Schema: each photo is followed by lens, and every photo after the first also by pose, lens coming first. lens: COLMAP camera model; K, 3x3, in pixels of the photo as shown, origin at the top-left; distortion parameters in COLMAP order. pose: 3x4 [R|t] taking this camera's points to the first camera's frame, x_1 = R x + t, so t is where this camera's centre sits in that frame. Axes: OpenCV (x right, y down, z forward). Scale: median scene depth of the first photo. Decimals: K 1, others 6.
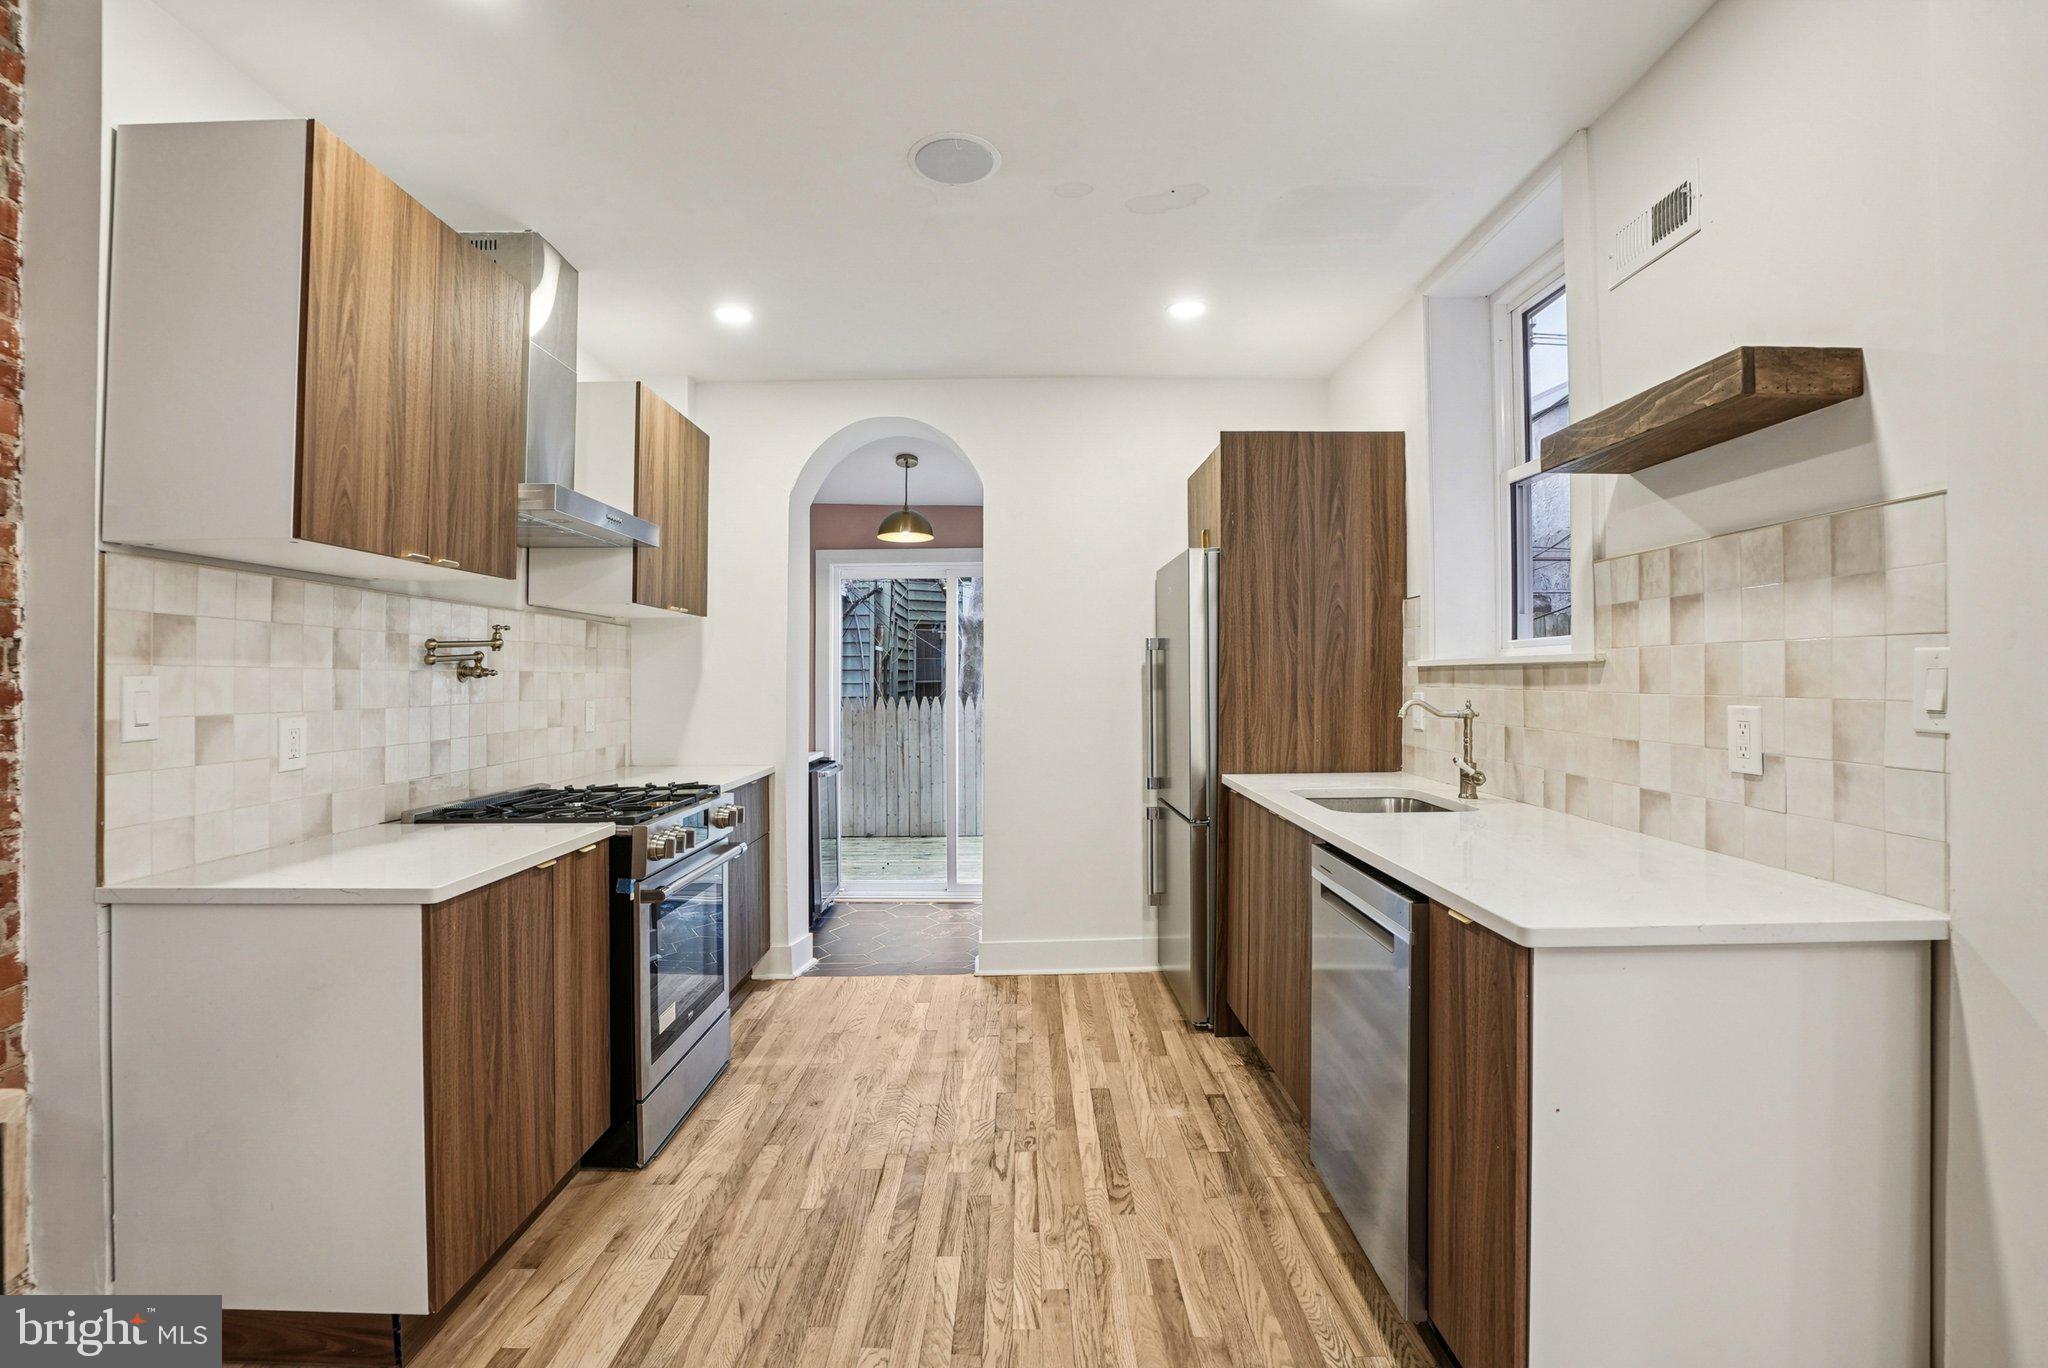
lens RADIAL K [[969.1, 0, 1100.1], [0, 969.1, 676.9], [0, 0, 1]] dist [-0.062403, 0.021274]
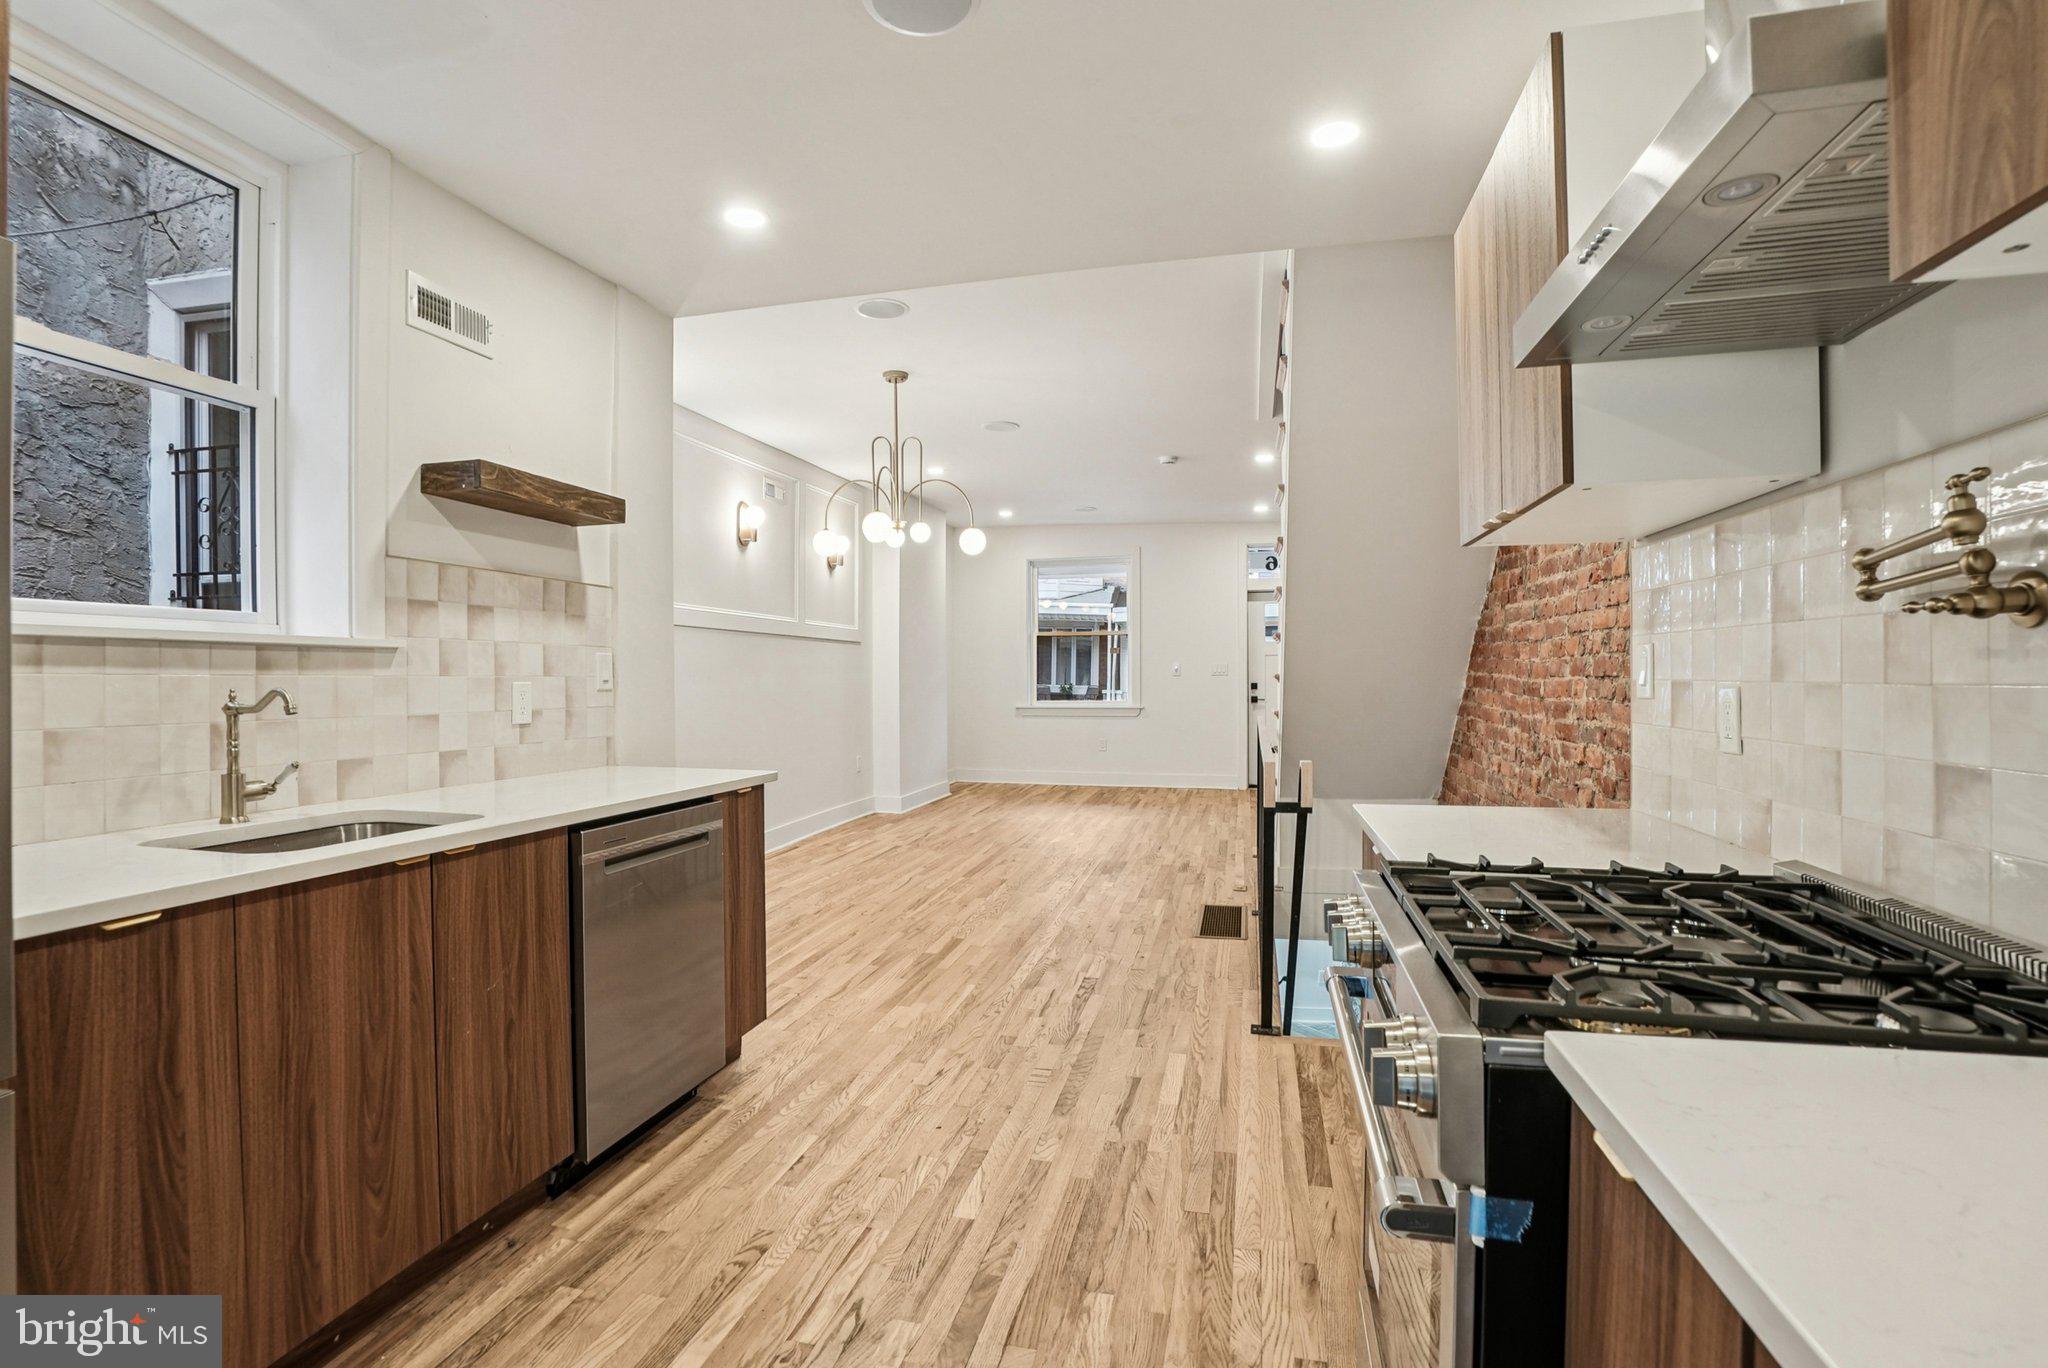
lens RADIAL K [[974.3, 0, 1015.1], [0, 974.3, 676.0], [0, 0, 1]] dist [-0.062903, 0.021479]
pose [[-0.949673, 0.010807, 0.313058, -0.516508], [0.009930, 0.999941, -0.004397, 0.029249], [-0.313087, -0.001067, -0.949724, 1.871101]]
